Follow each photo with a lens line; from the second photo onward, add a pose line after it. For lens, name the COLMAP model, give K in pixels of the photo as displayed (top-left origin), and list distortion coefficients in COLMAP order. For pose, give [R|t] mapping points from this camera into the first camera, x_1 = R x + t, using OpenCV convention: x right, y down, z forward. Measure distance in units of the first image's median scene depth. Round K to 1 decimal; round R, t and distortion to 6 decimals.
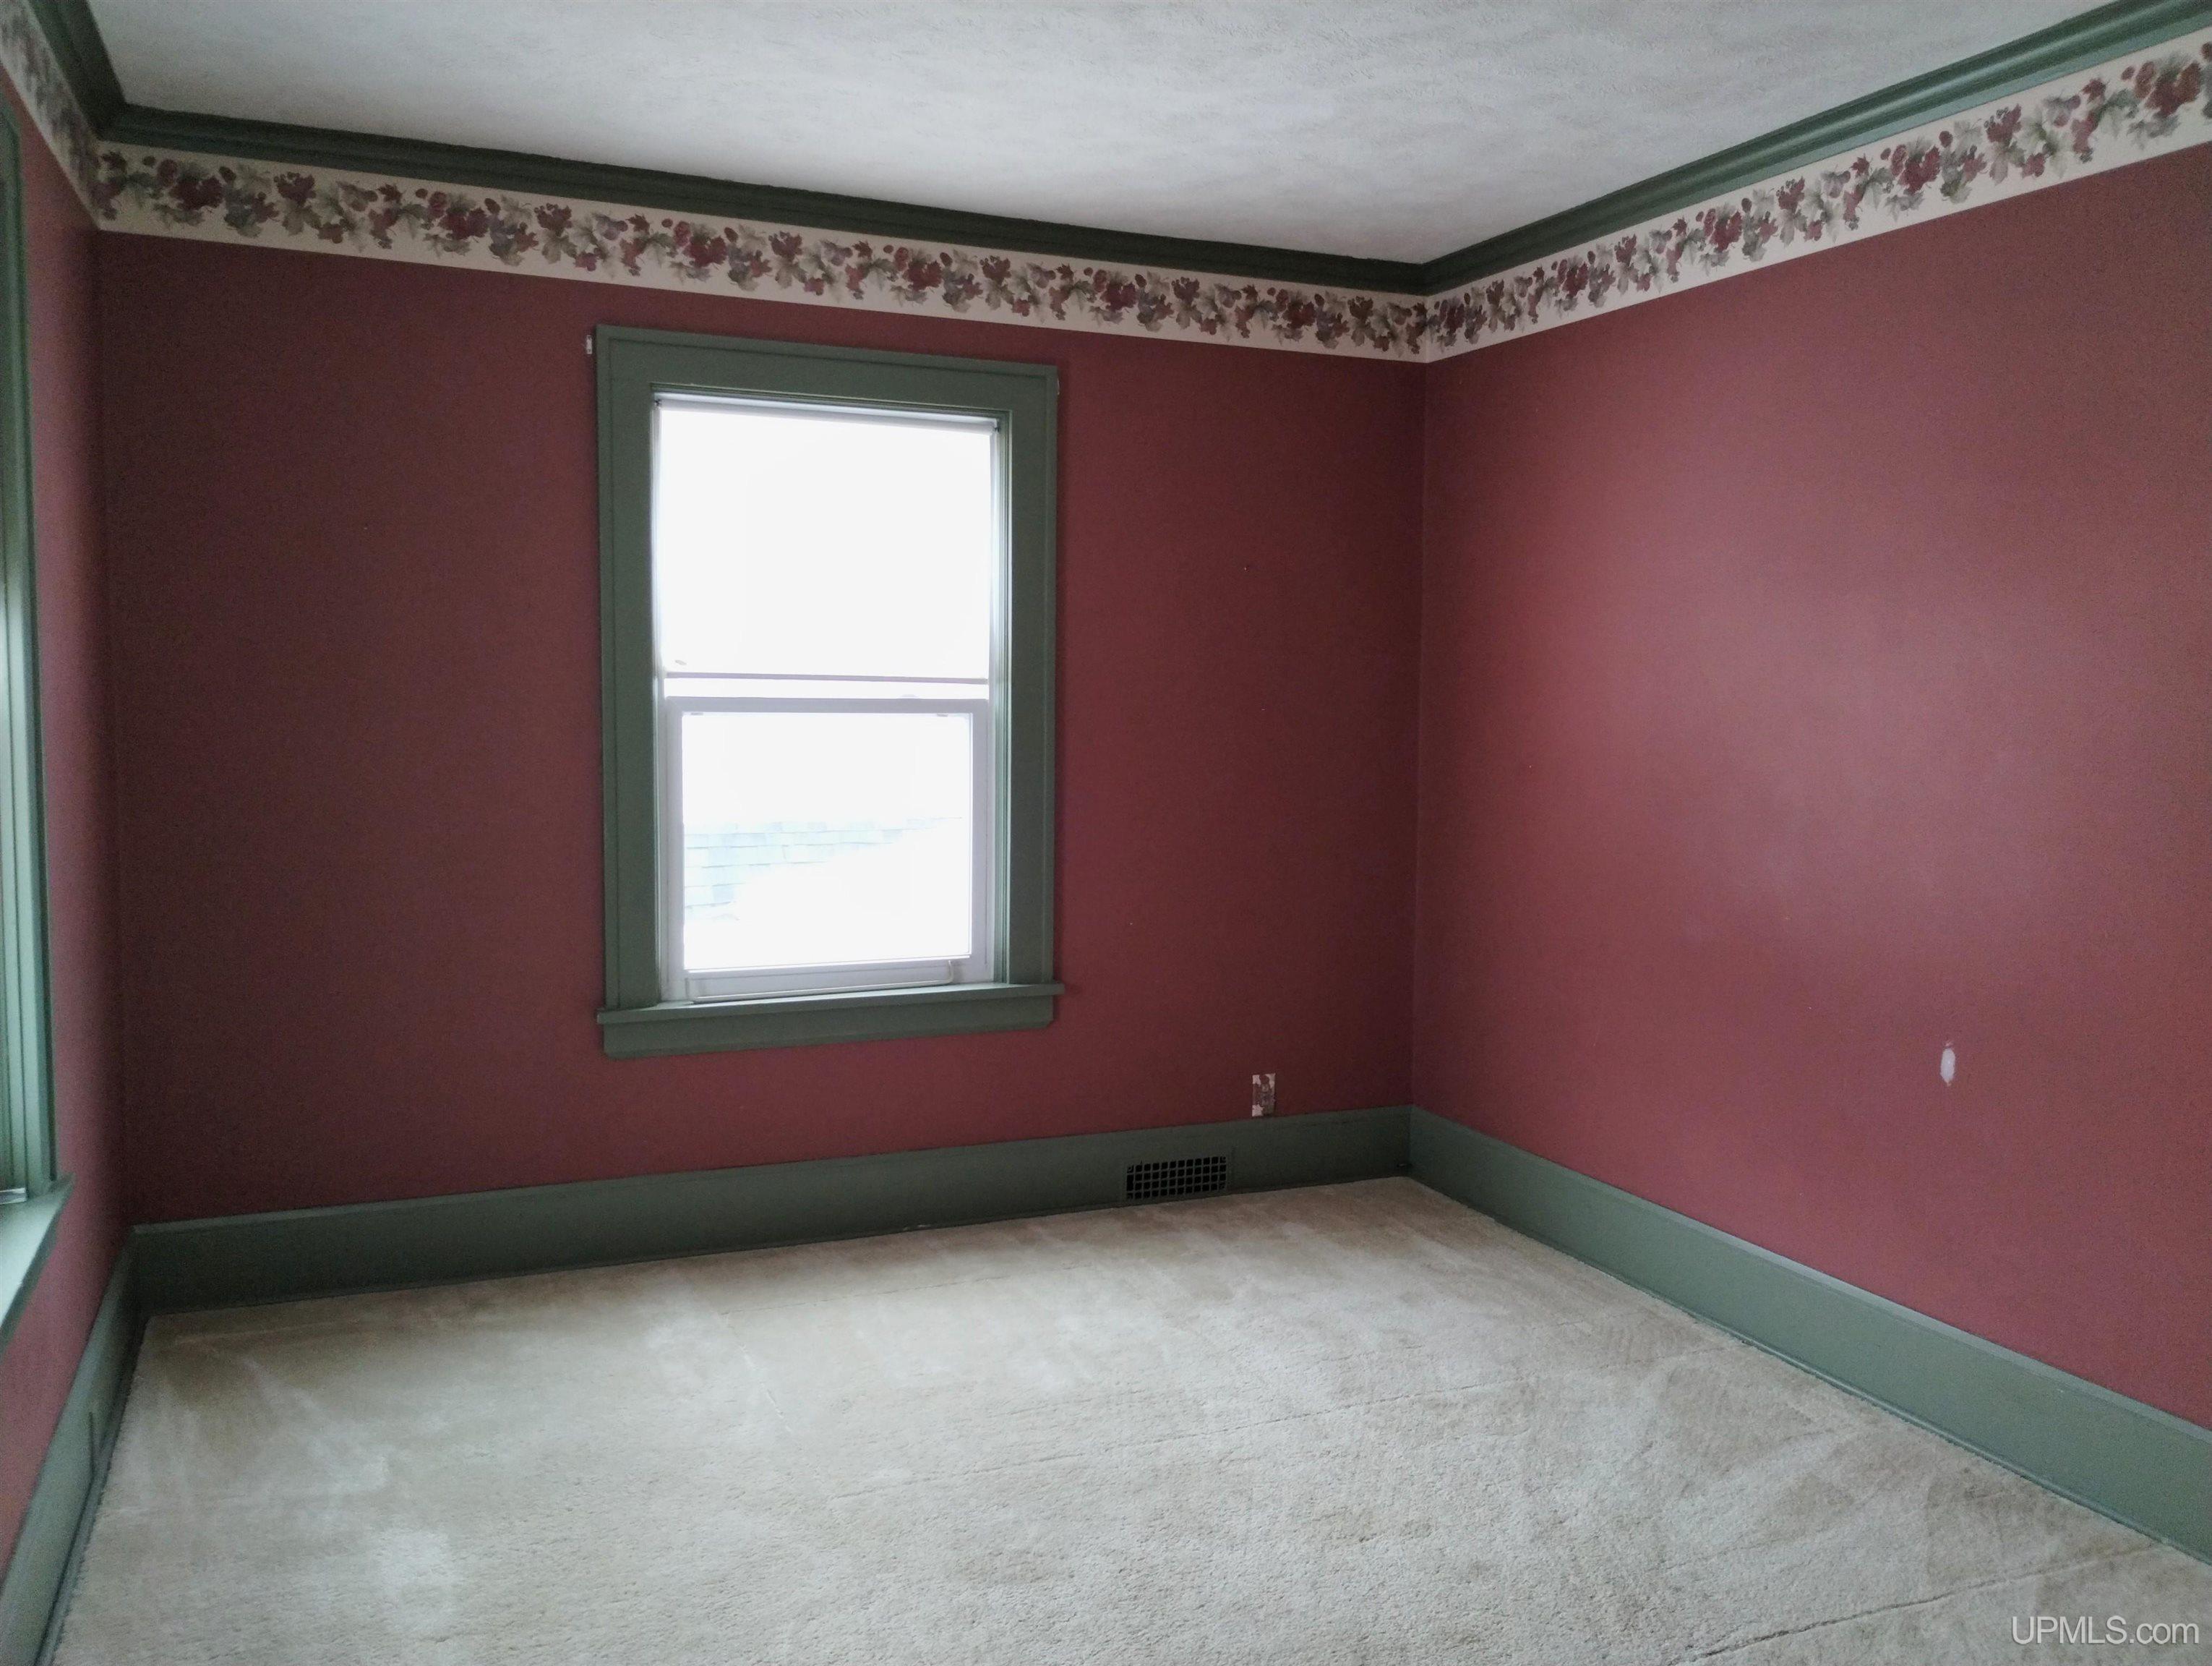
lens RADIAL K [[1845.0, 0, 1094.2], [0, 1845.0, 832.0], [0, 0, 1]] dist [0.069677, -0.061503]
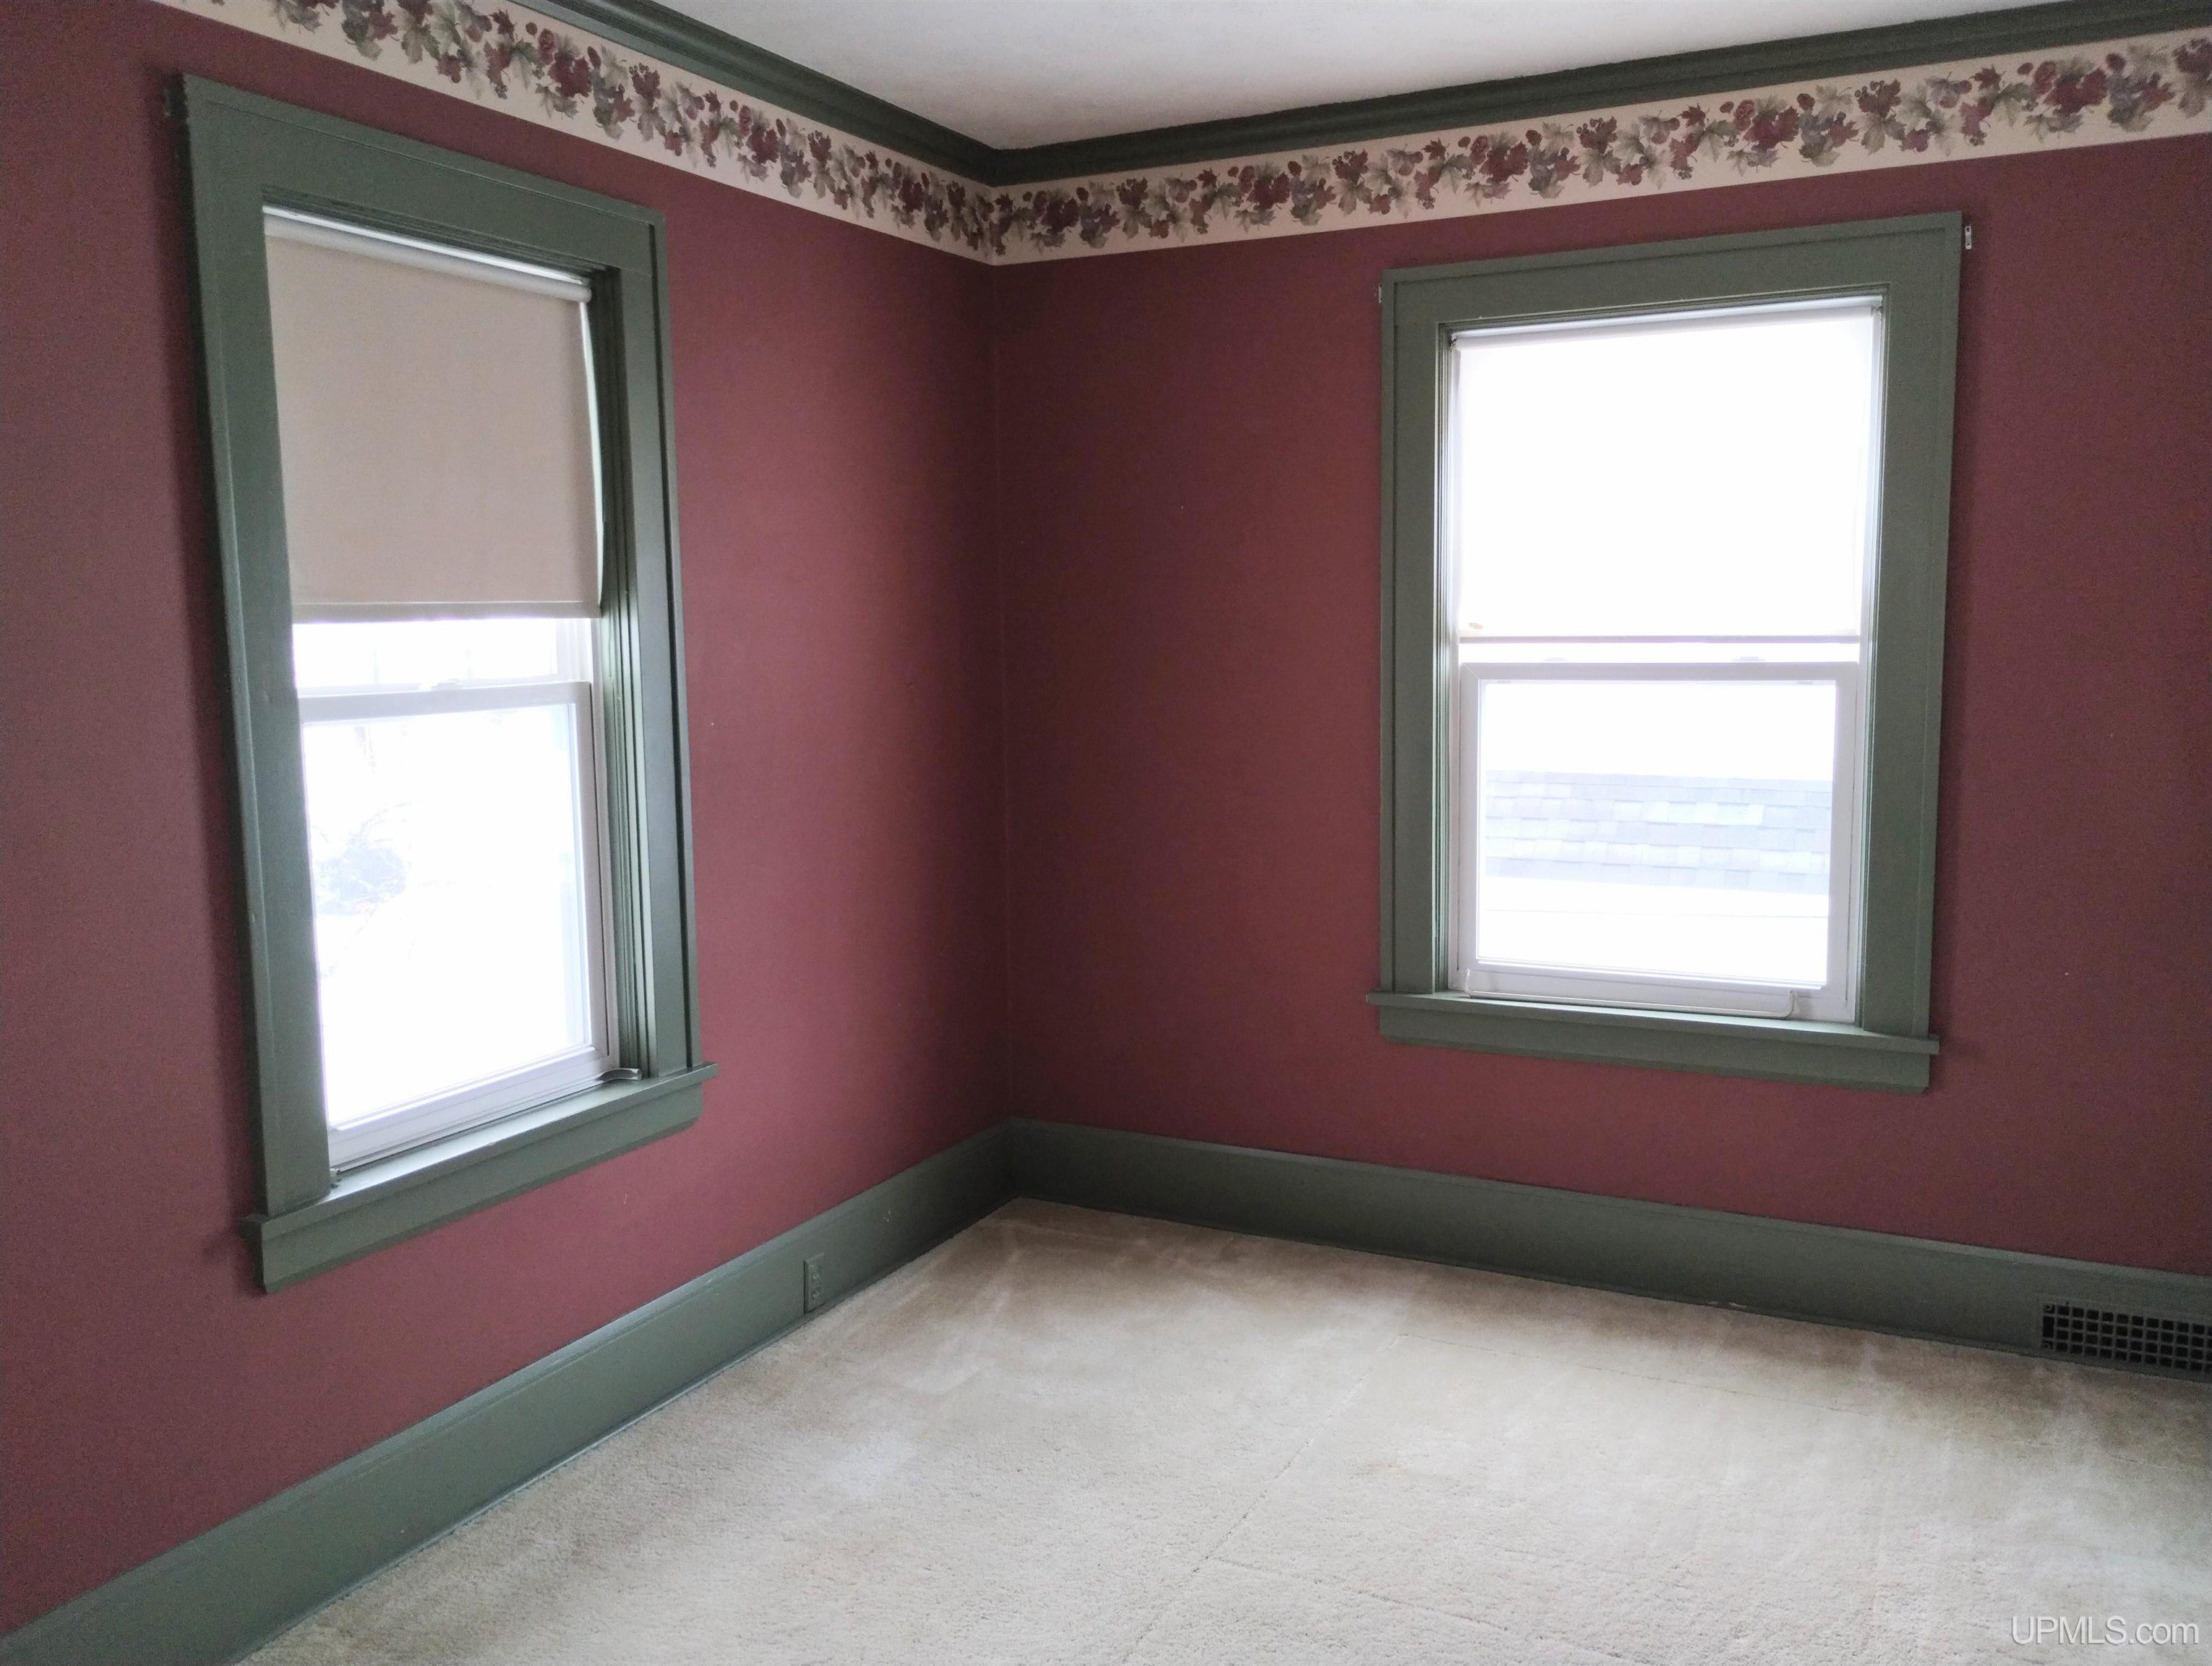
lens RADIAL K [[1845.0, 0, 1096.4], [0, 1845.0, 831.1], [0, 0, 1]] dist [0.069677, -0.061503]
pose [[0.644773, 0.072404, -0.760937, 0.360868], [-0.039245, 0.997326, 0.061642, -0.039660], [0.763366, -0.009882, 0.645891, 0.265101]]
